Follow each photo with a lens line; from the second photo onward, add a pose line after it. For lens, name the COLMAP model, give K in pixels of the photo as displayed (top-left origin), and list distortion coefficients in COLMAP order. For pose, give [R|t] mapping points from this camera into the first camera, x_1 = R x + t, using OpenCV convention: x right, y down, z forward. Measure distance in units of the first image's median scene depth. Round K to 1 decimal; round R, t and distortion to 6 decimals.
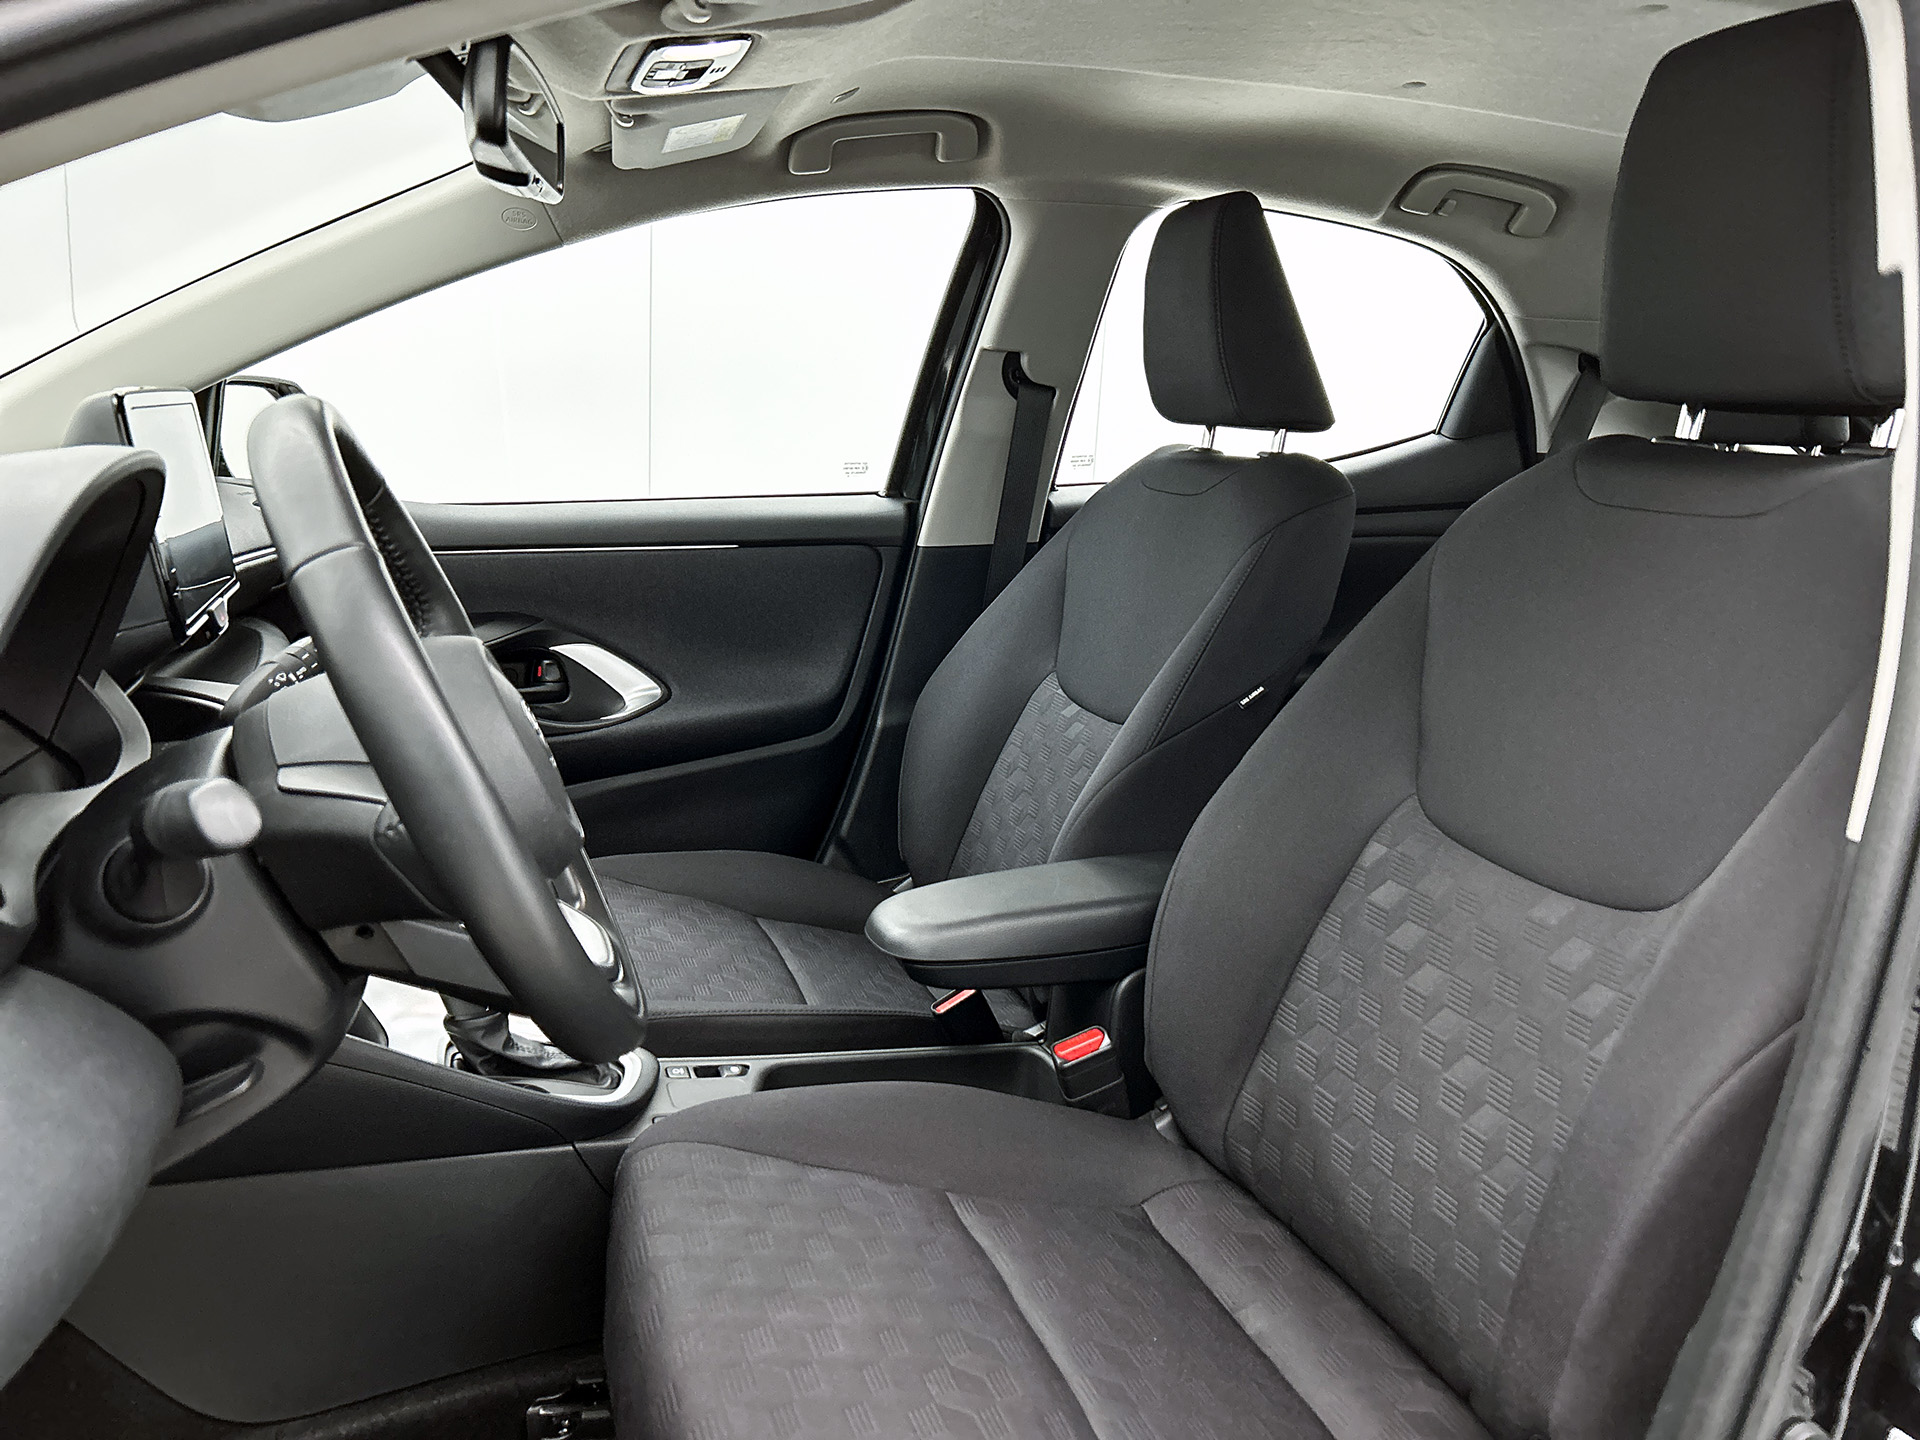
lens RADIAL K [[1474.0, 0, 954.6], [0, 1474.0, 703.1], [0, 0, 1]] dist [0.028250, -0.001908]
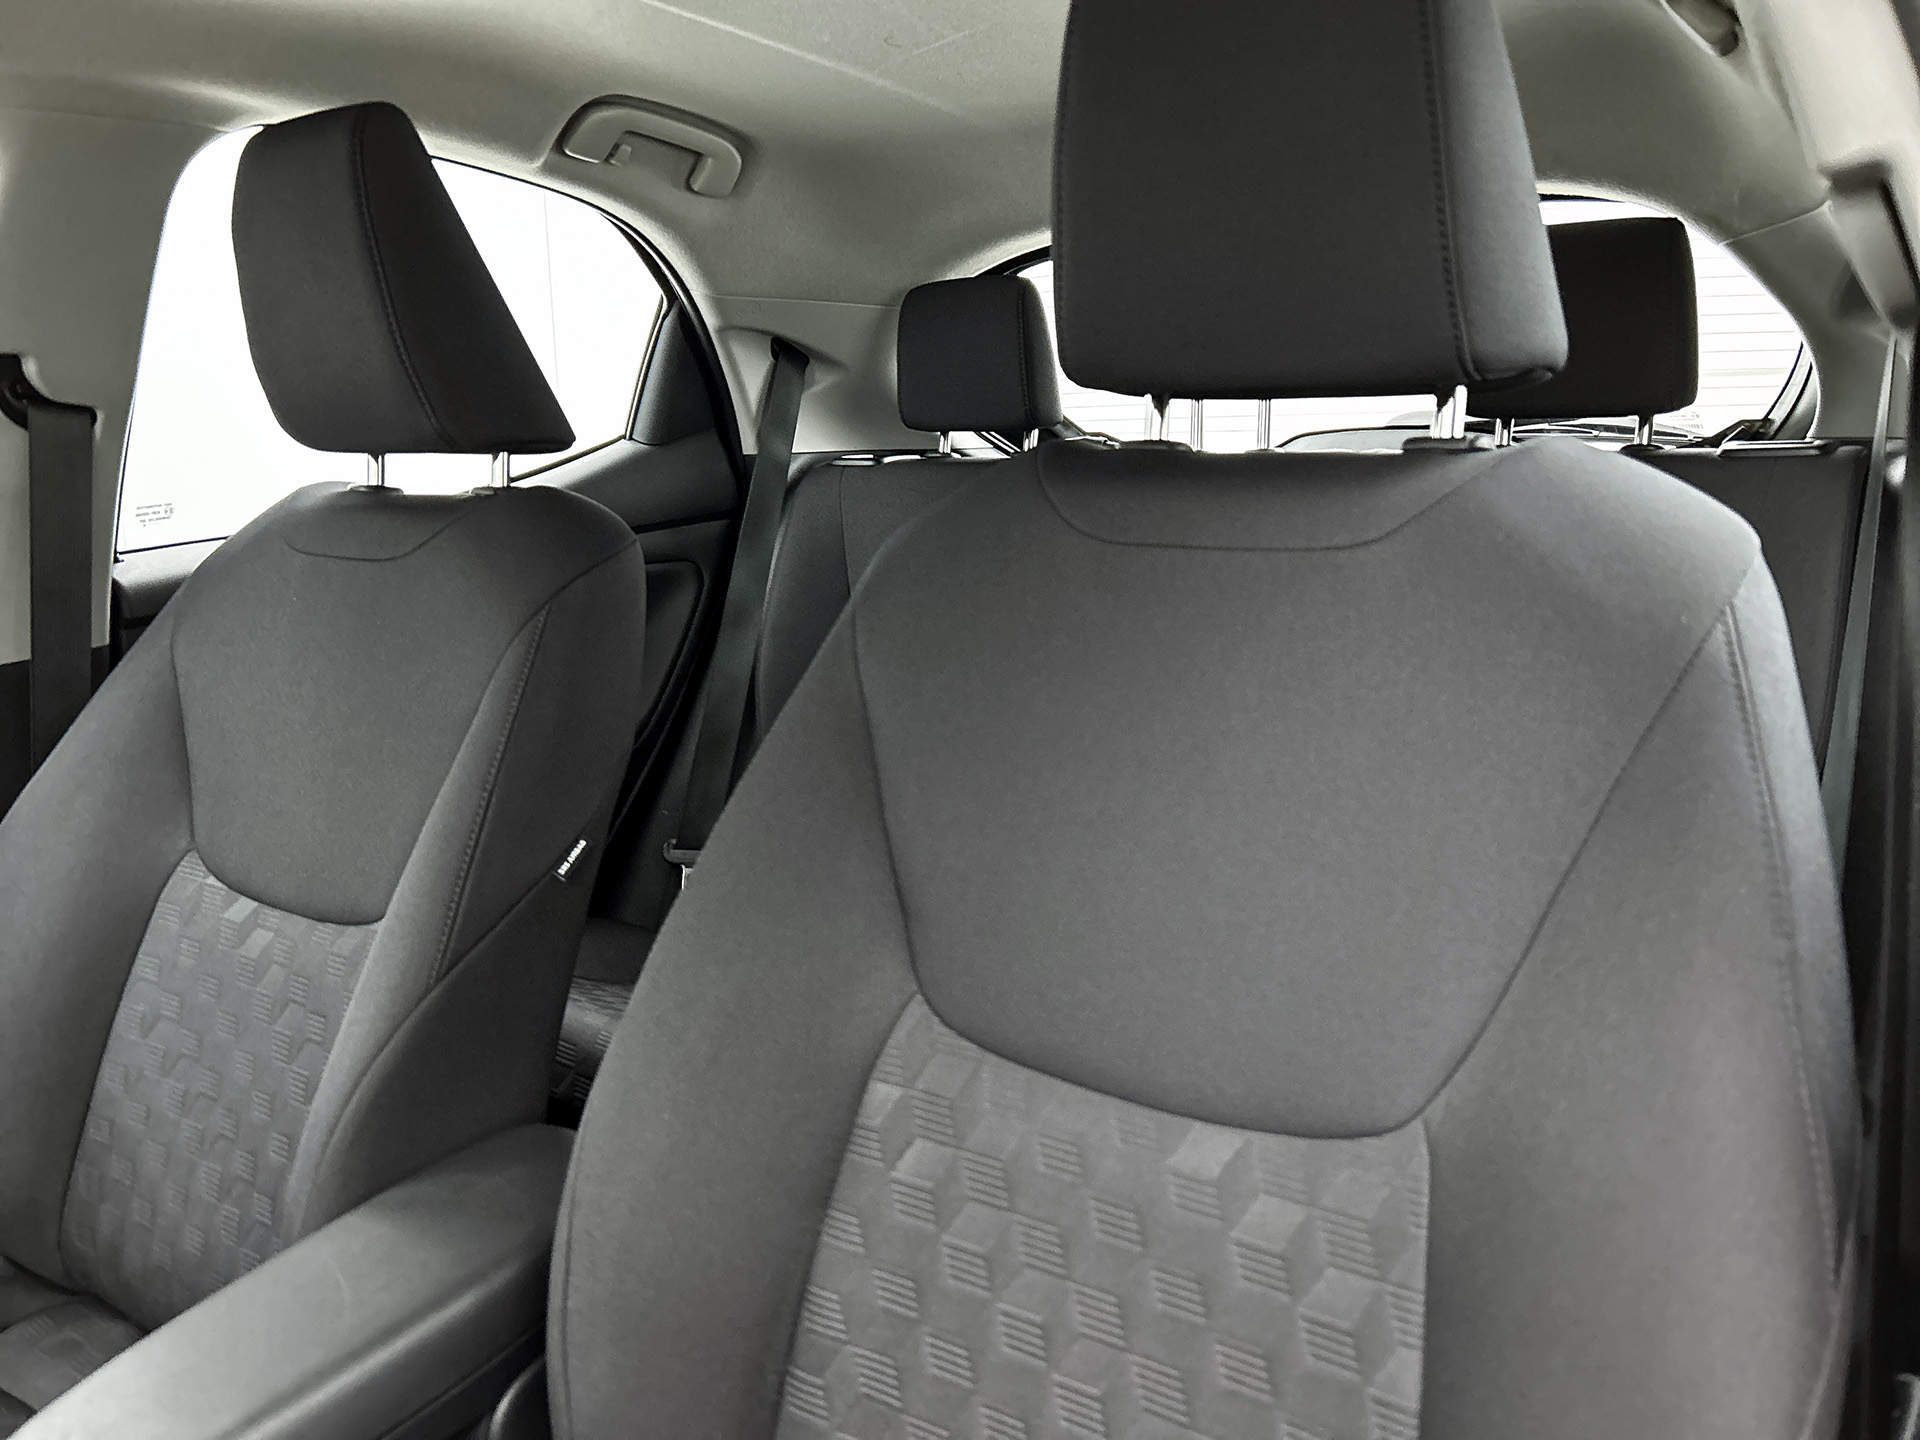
lens RADIAL K [[1474.0, 0, 954.6], [0, 1474.0, 703.1], [0, 0, 1]] dist [0.028250, -0.001908]
pose [[0.808009, -0.169798, 0.564172, -0.018329], [0.167617, 0.984251, 0.056167, -0.065897], [-0.564824, 0.049181, 0.823744, 0.282344]]
